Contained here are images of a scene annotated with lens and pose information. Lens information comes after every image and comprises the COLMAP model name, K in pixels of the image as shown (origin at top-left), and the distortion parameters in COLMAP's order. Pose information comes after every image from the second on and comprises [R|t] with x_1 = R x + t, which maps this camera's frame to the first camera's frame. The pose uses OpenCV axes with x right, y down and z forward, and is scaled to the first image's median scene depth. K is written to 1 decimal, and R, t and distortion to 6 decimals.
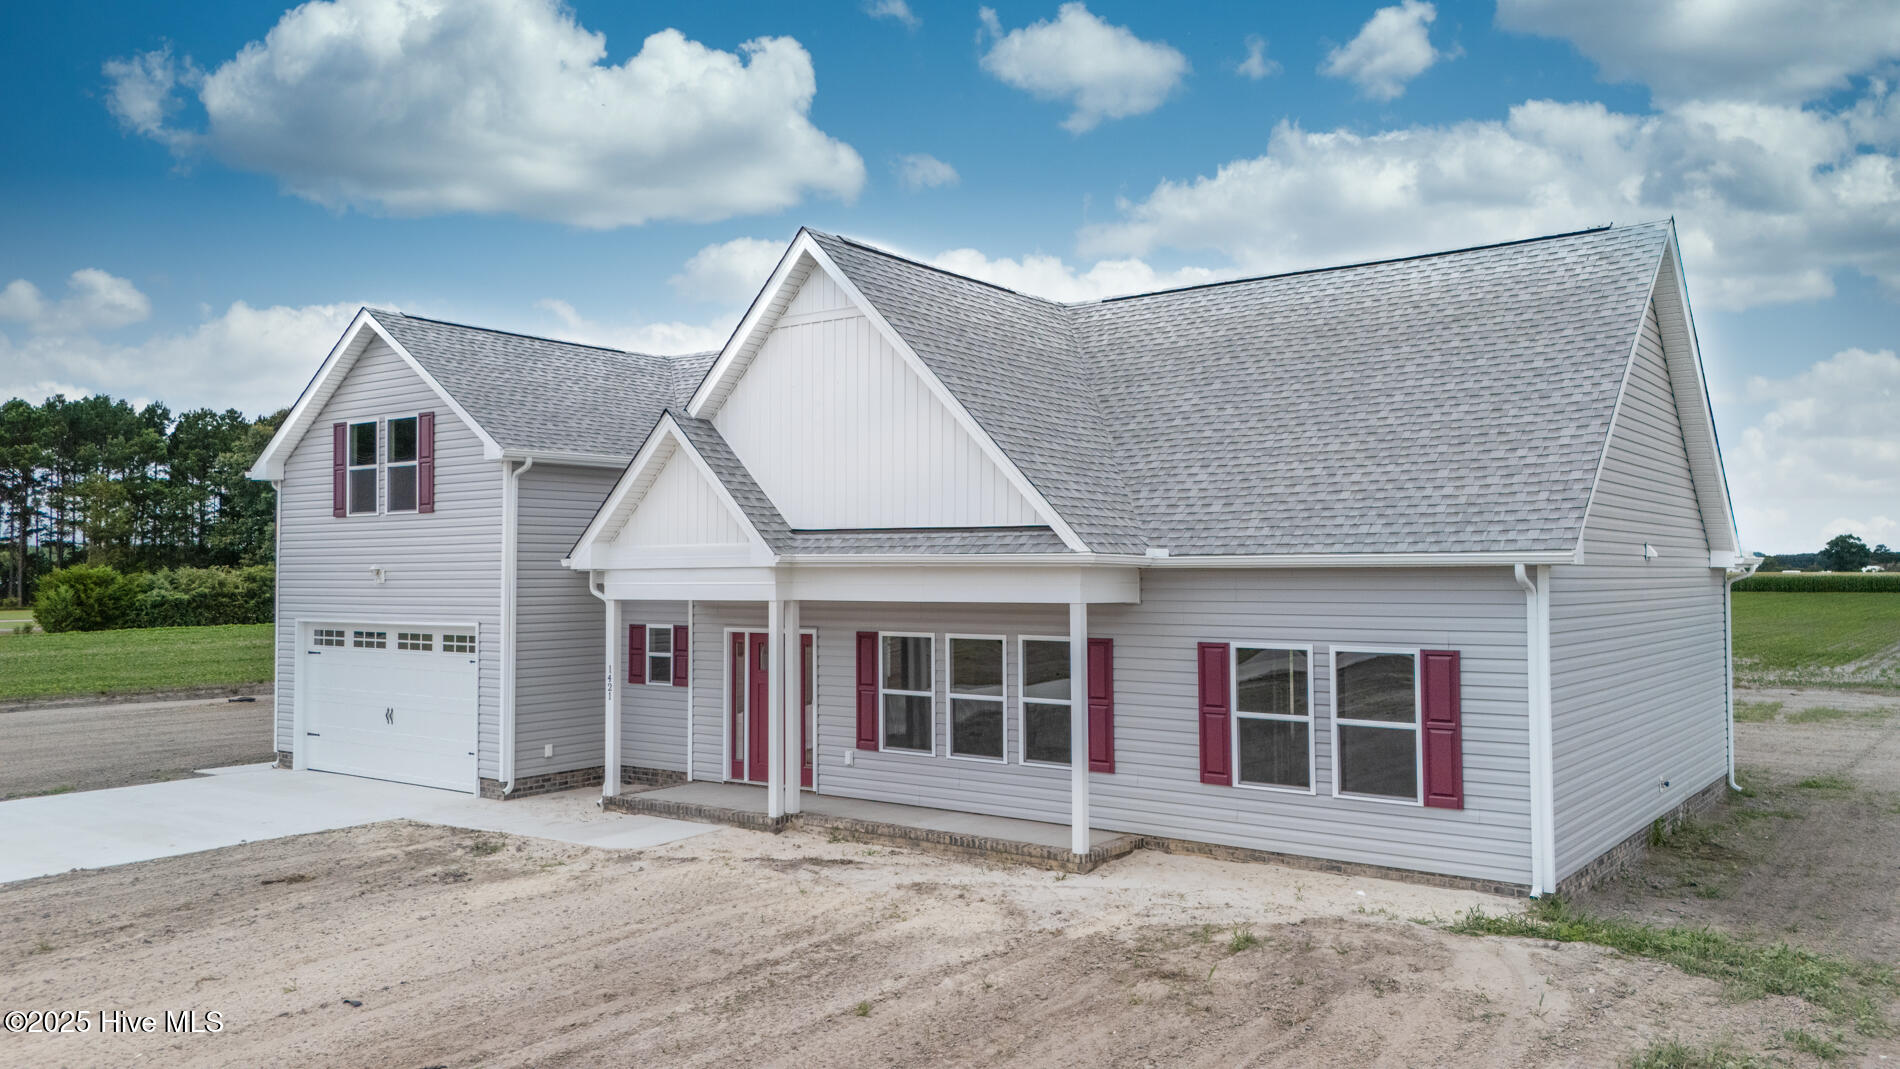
lens RADIAL K [[1449.9, 0, 941.1], [0, 1449.9, 523.7], [0, 0, 1]] dist [0.062247, -0.045420]
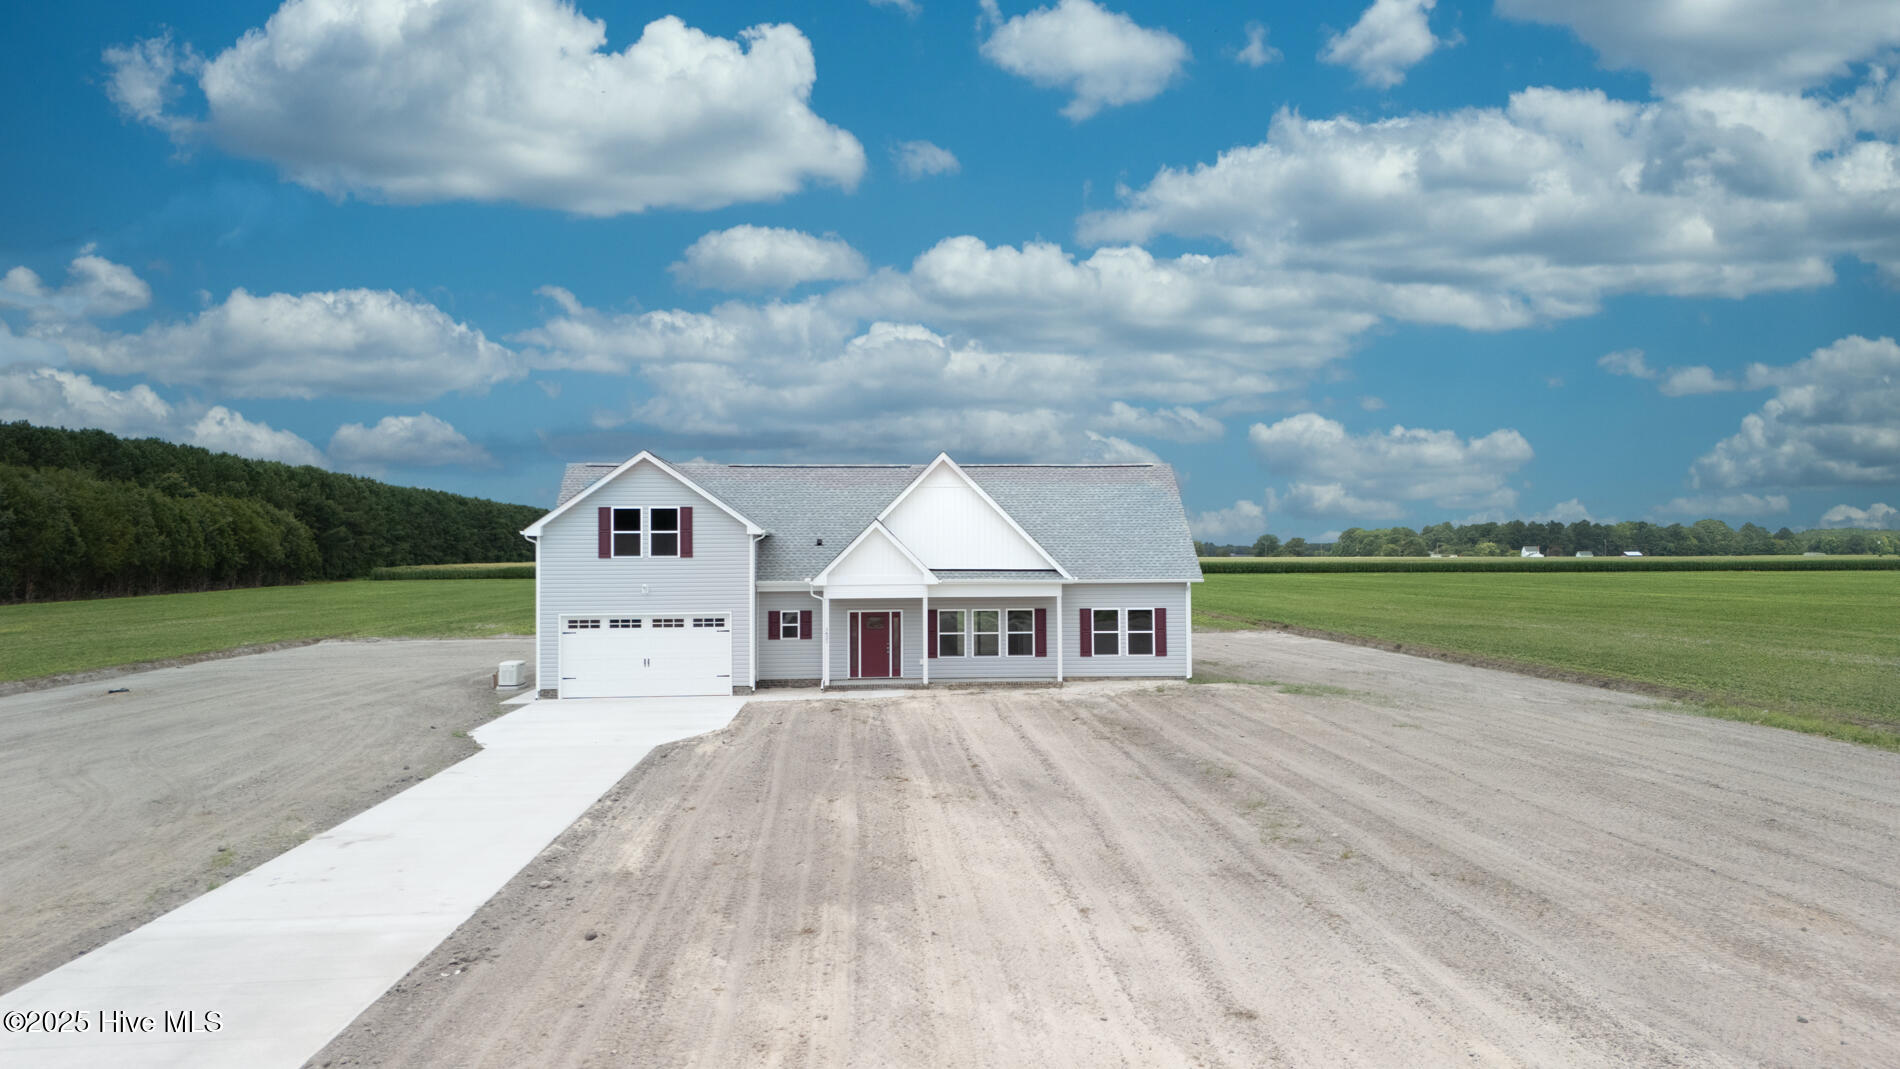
lens RADIAL K [[1449.9, 0, 956.2], [0, 1449.9, 537.1], [0, 0, 1]] dist [0.062247, -0.045420]
pose [[0.739389, 0.007941, 0.673232, -1.861626], [-0.019044, 0.999777, 0.009123, -0.079504], [-0.673009, -0.019567, 0.739375, -0.932065]]
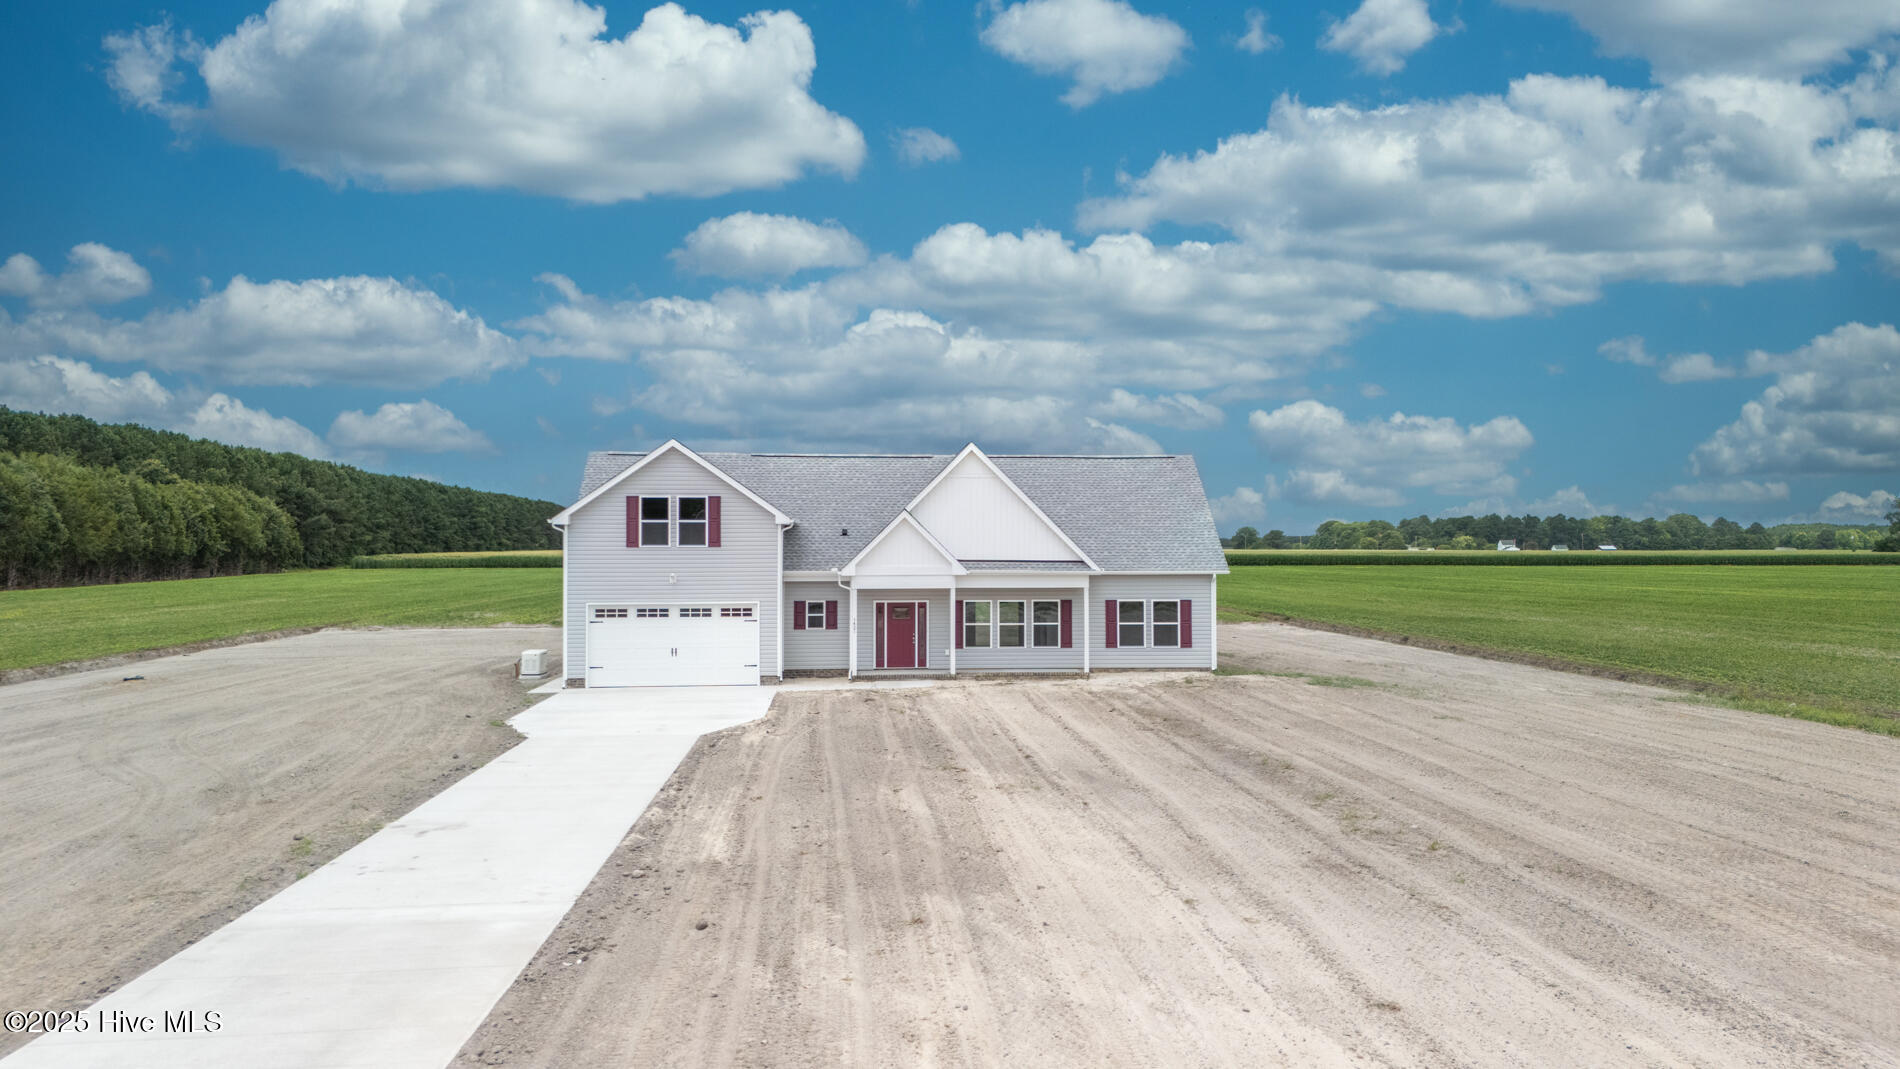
lens RADIAL K [[1449.9, 0, 952.9], [0, 1449.9, 542.7], [0, 0, 1]] dist [0.062247, -0.045420]
pose [[0.729230, 0.004625, 0.684253, -1.929095], [-0.023960, 0.999537, 0.018780, -0.076414], [-0.683849, -0.030090, 0.729002, -0.862610]]
